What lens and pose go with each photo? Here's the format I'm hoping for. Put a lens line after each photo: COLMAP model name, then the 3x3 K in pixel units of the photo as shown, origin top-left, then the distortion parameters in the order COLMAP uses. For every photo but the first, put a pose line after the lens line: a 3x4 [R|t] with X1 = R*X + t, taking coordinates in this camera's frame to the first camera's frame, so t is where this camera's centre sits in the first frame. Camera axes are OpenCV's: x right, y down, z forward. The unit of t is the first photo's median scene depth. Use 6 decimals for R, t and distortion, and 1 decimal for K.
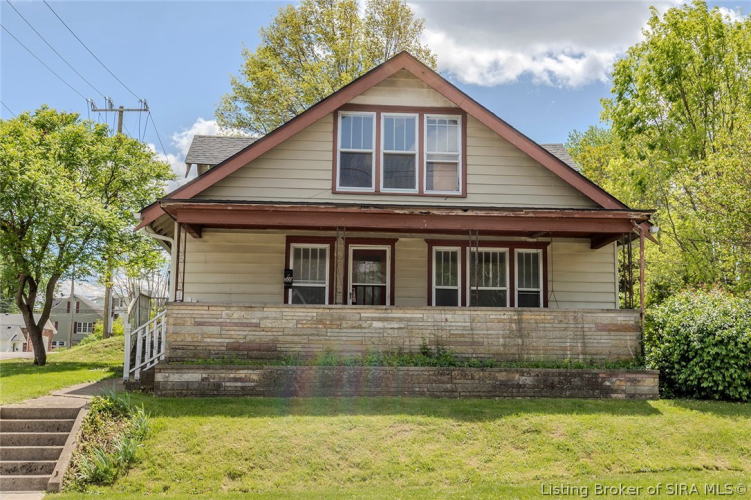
lens RADIAL K [[925.9, 0, 375.5], [0, 925.9, 250.0], [0, 0, 1]] dist [-0.021591, -0.034134]
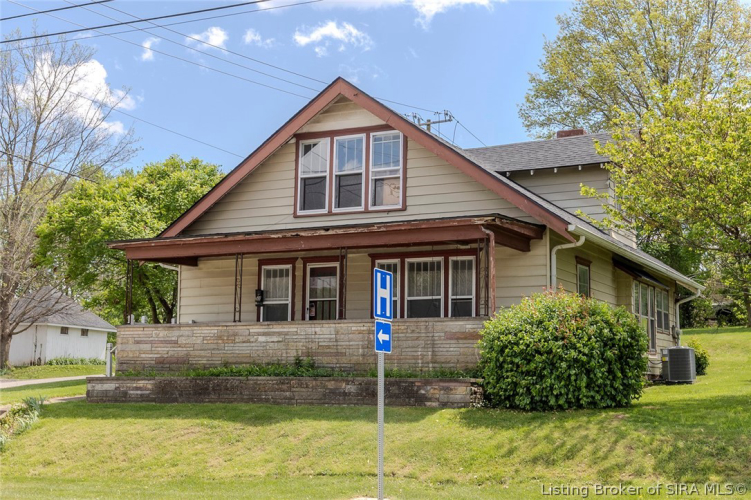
lens RADIAL K [[1028.0, 0, 375.5], [0, 1028.0, 250.0], [0, 0, 1]] dist [0.028500, 0.003910]
pose [[0.859276, -0.069138, -0.506818, 0.653201], [0.072225, 0.997296, -0.013594, 0.000383], [0.506387, -0.024924, 0.861946, 0.001766]]
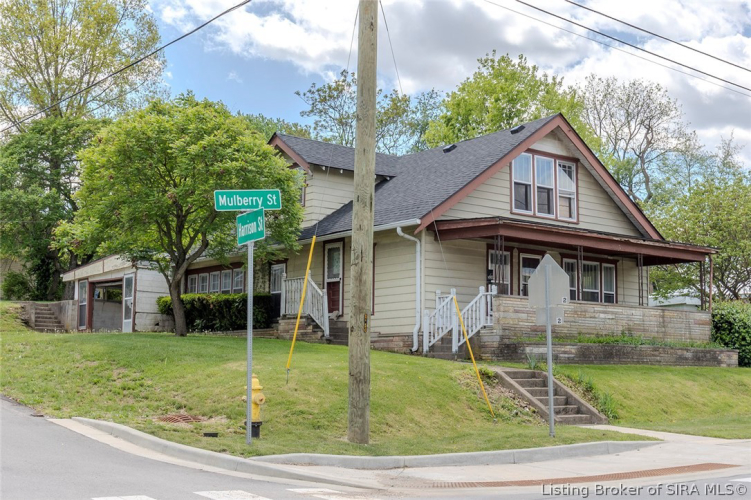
lens RADIAL K [[1028.0, 0, 375.5], [0, 1028.0, 250.0], [0, 0, 1]] dist [0.028500, 0.003910]
pose [[0.821208, 0.066069, 0.566791, -1.039713], [-0.081849, 0.996642, 0.002413, 0.003036], [-0.564728, -0.048373, 0.823858, -0.101557]]
